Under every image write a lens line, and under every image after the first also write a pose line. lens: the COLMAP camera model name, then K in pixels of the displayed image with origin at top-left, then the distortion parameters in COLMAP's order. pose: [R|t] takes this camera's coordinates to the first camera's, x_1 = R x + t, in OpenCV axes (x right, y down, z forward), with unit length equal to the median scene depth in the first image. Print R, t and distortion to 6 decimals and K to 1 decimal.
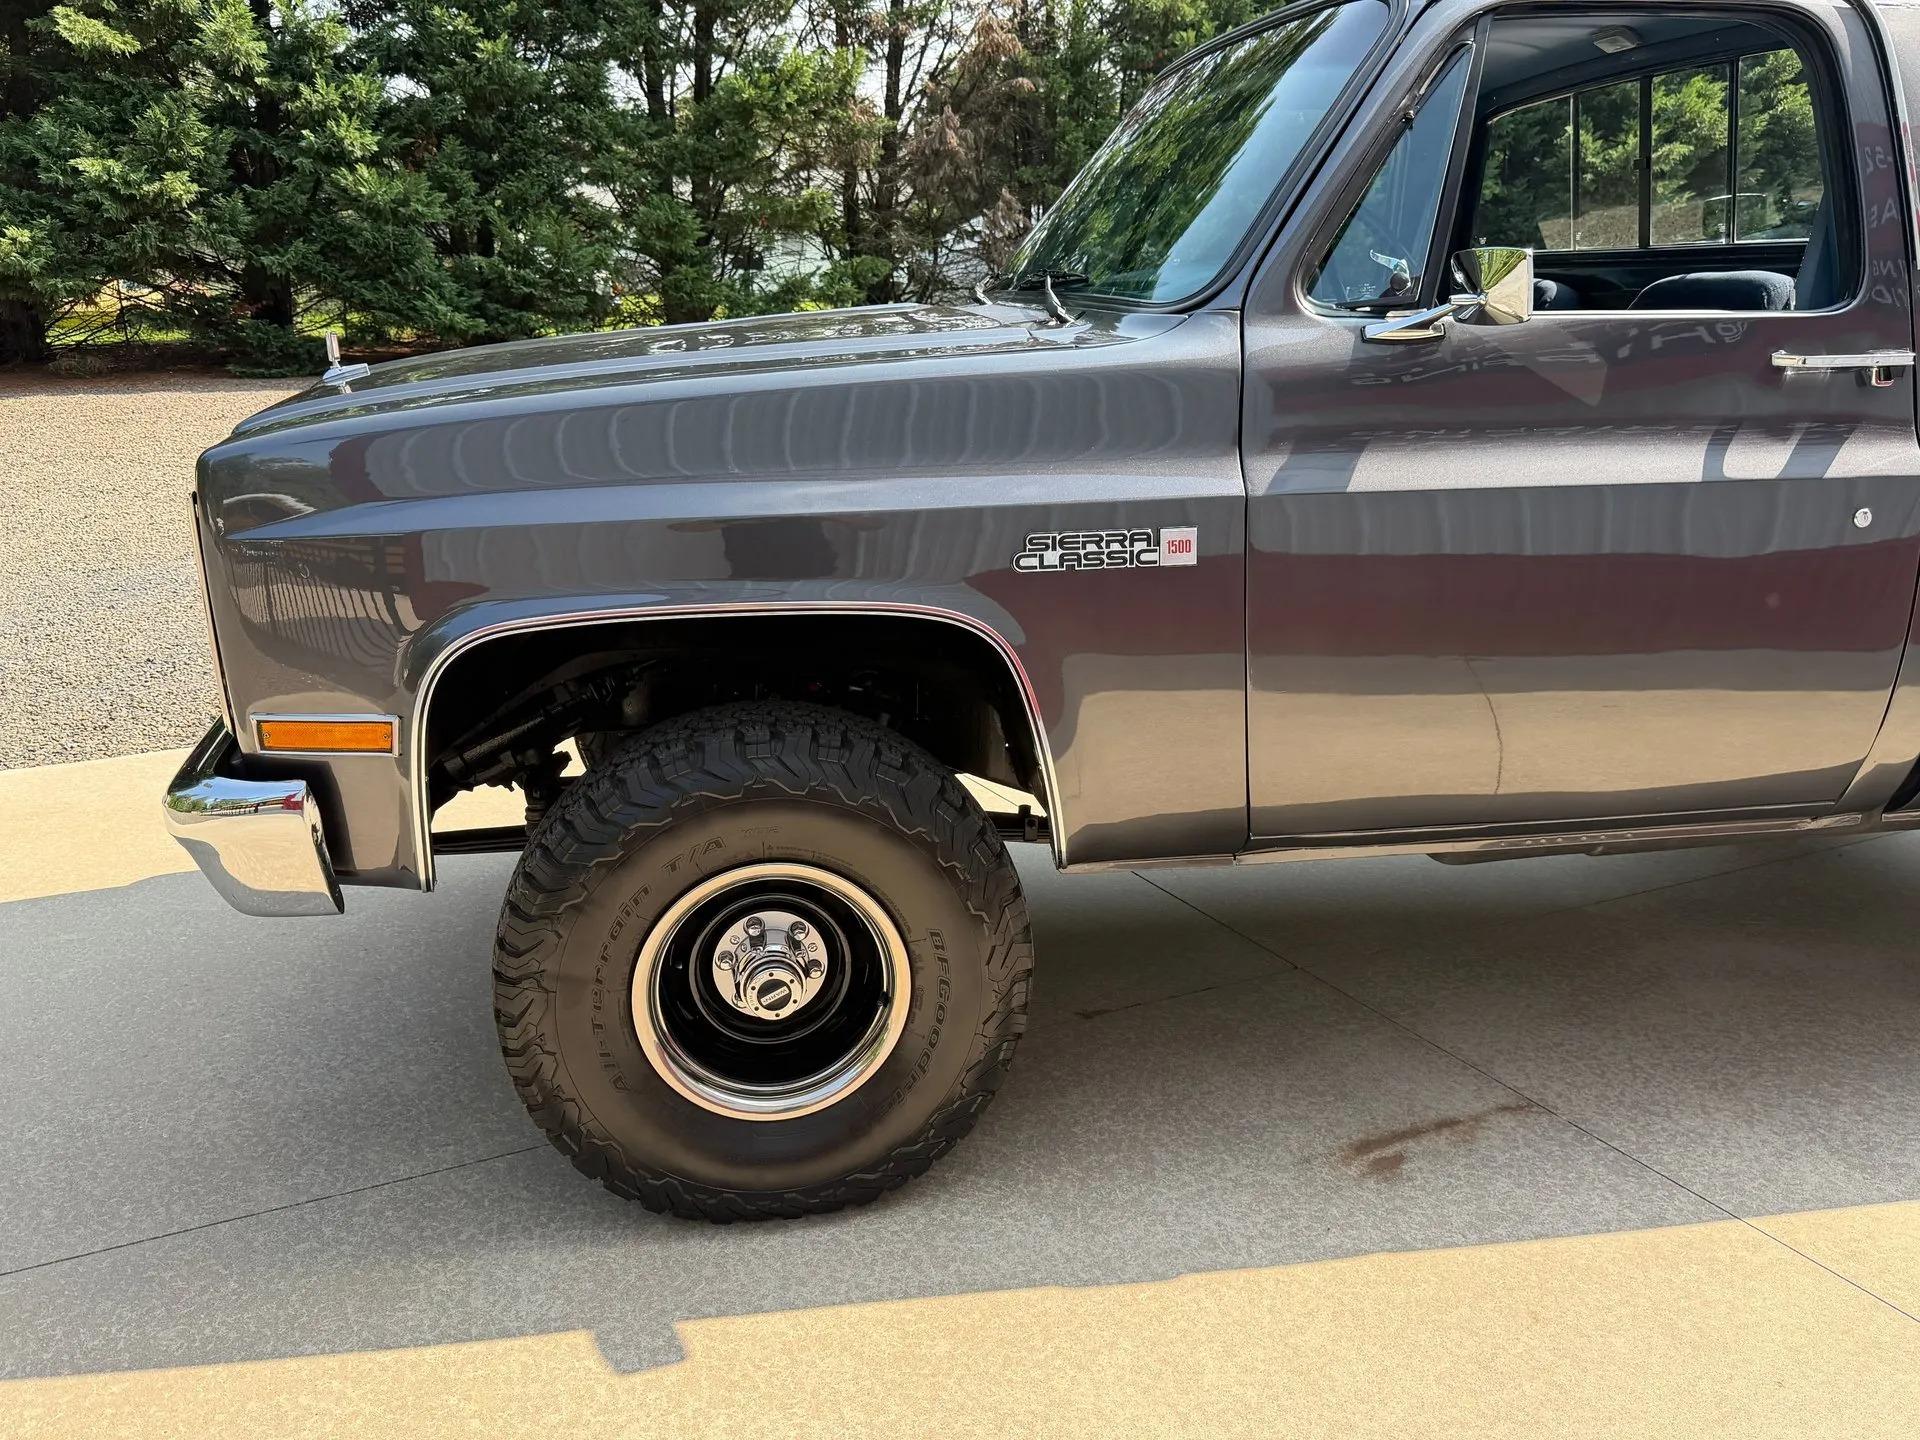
lens RADIAL K [[1571.2, 0, 947.7], [0, 1571.2, 737.4], [0, 0, 1]] dist [0.067430, -0.117211]
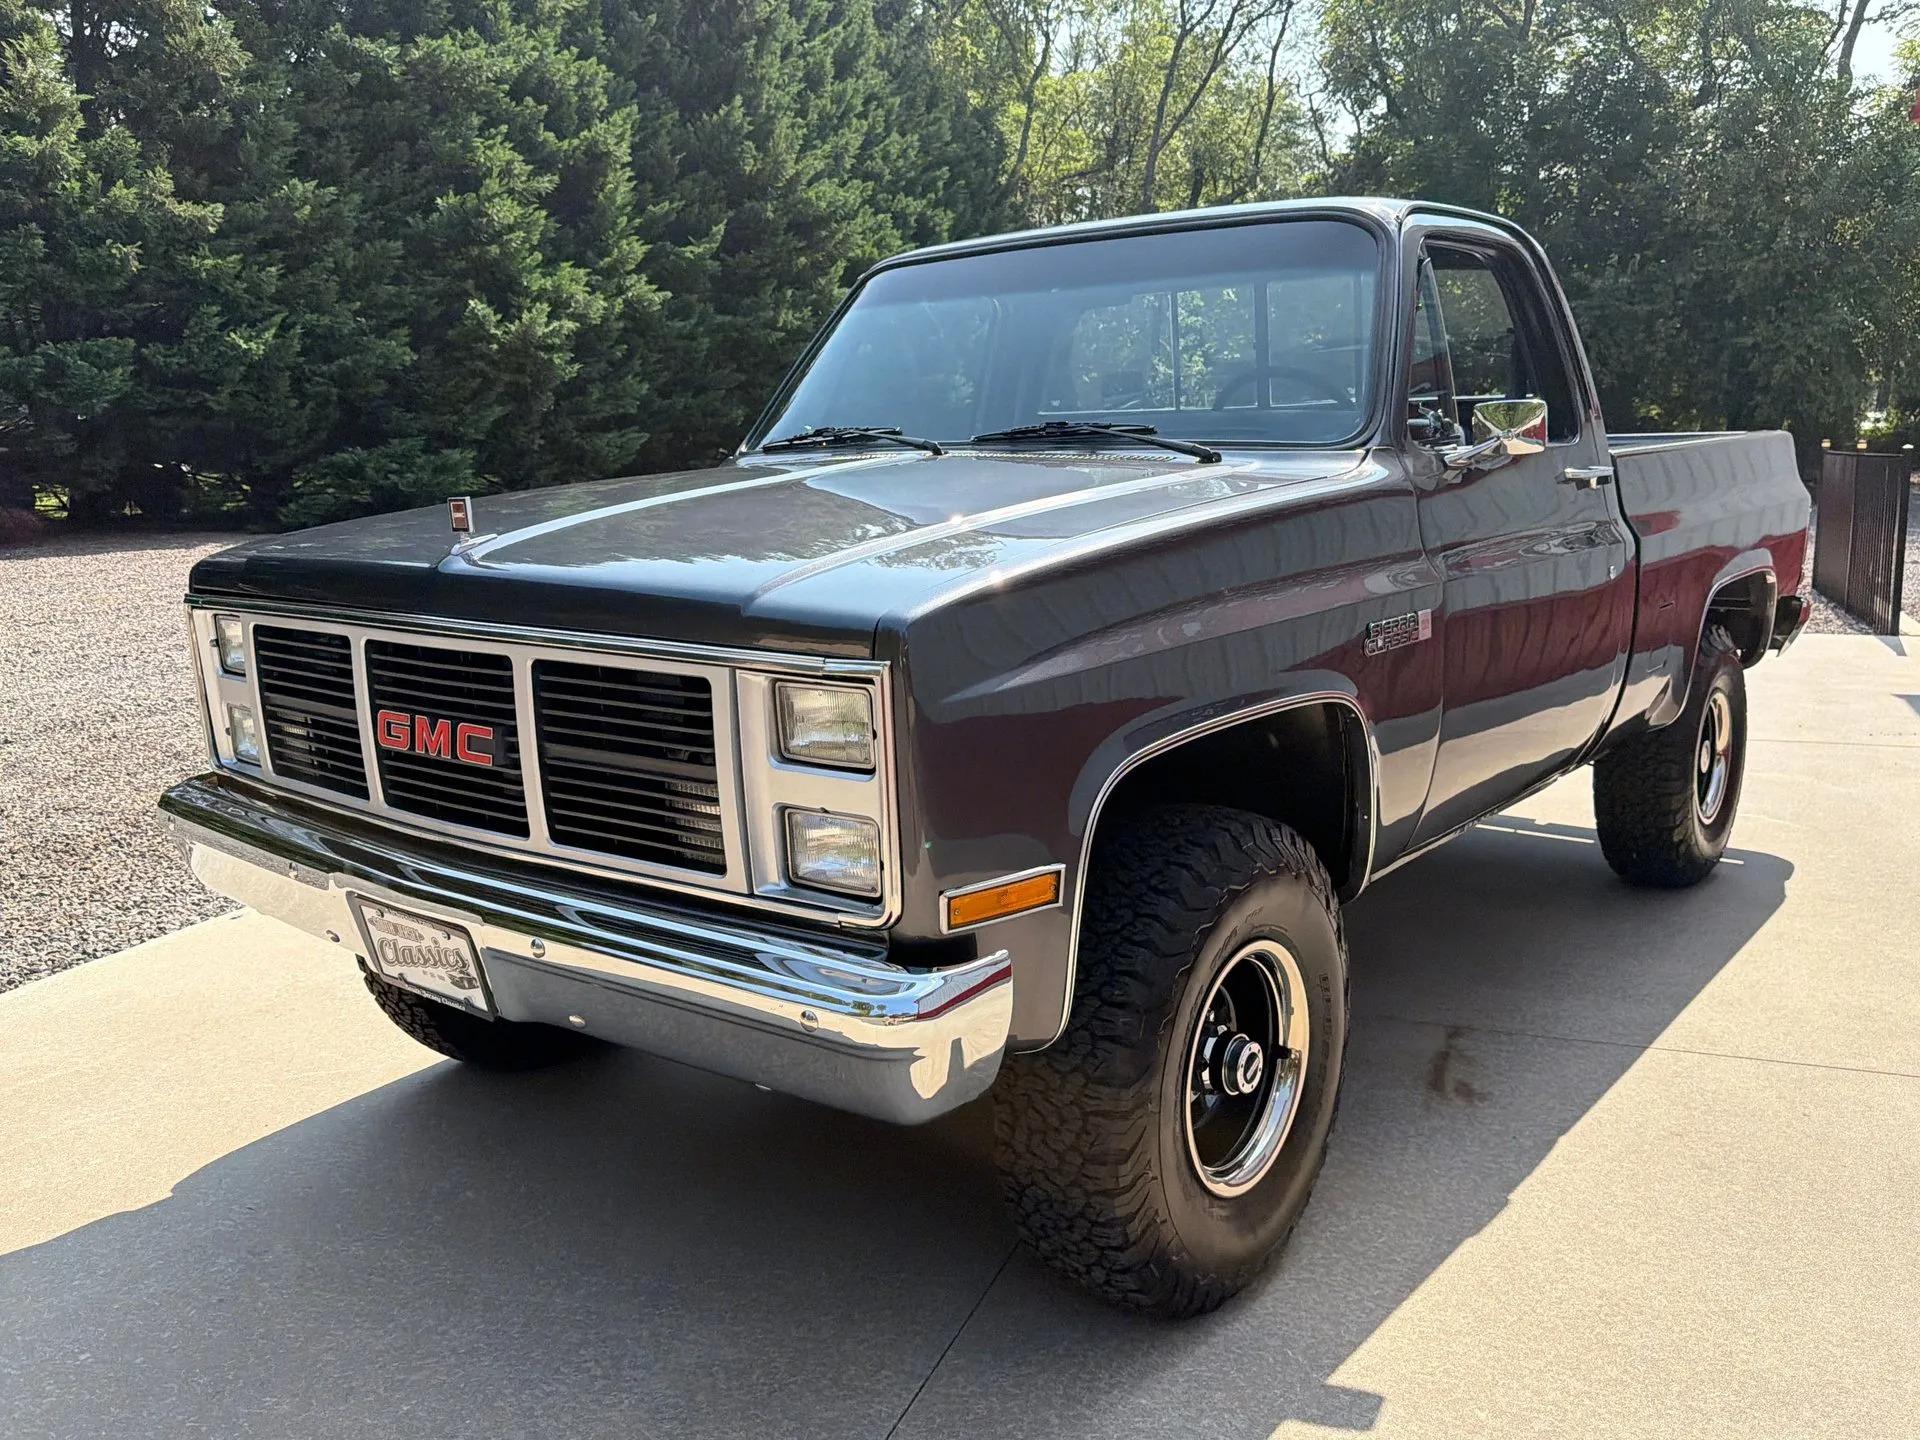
lens RADIAL K [[1571.2, 0, 952.7], [0, 1571.2, 704.1], [0, 0, 1]] dist [0.067430, -0.117211]
pose [[0.740394, -0.121919, 0.661024, -0.827834], [0.198269, 0.979271, -0.041458, -0.066937], [-0.642267, 0.161756, 0.749219, 0.241706]]
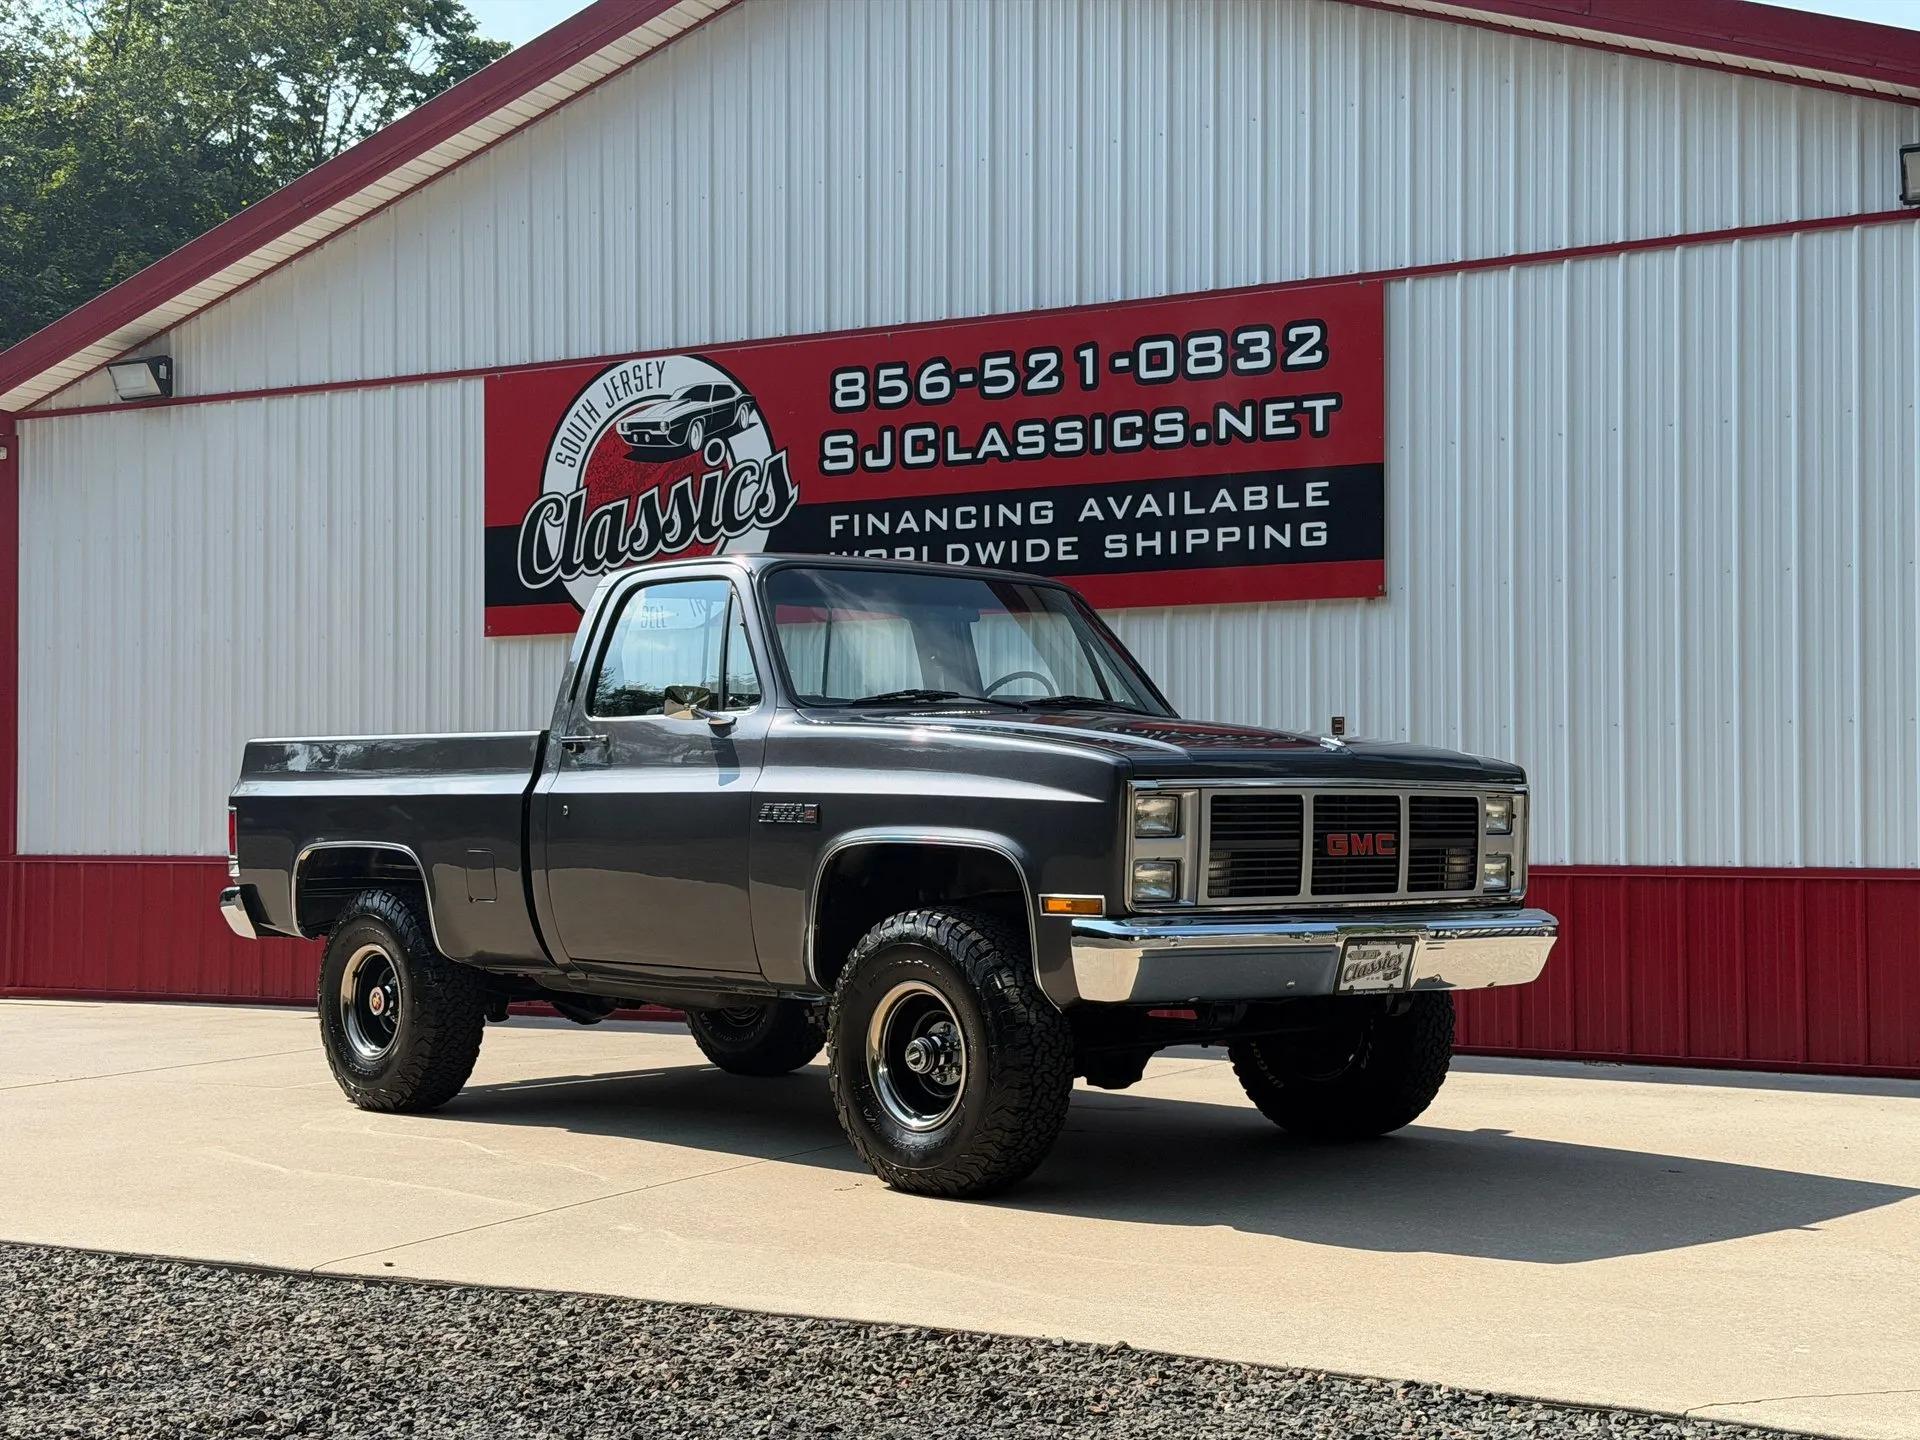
lens RADIAL K [[2595.1, 0, 951.0], [0, 2595.1, 720.1], [0, 0, 1]] dist [0.139424, 0.000000]
pose [[-0.545177, 0.037649, 0.837475, -2.501739], [0.233389, 0.966312, 0.108490, -0.665612], [-0.805178, 0.254603, -0.535598, 2.881430]]
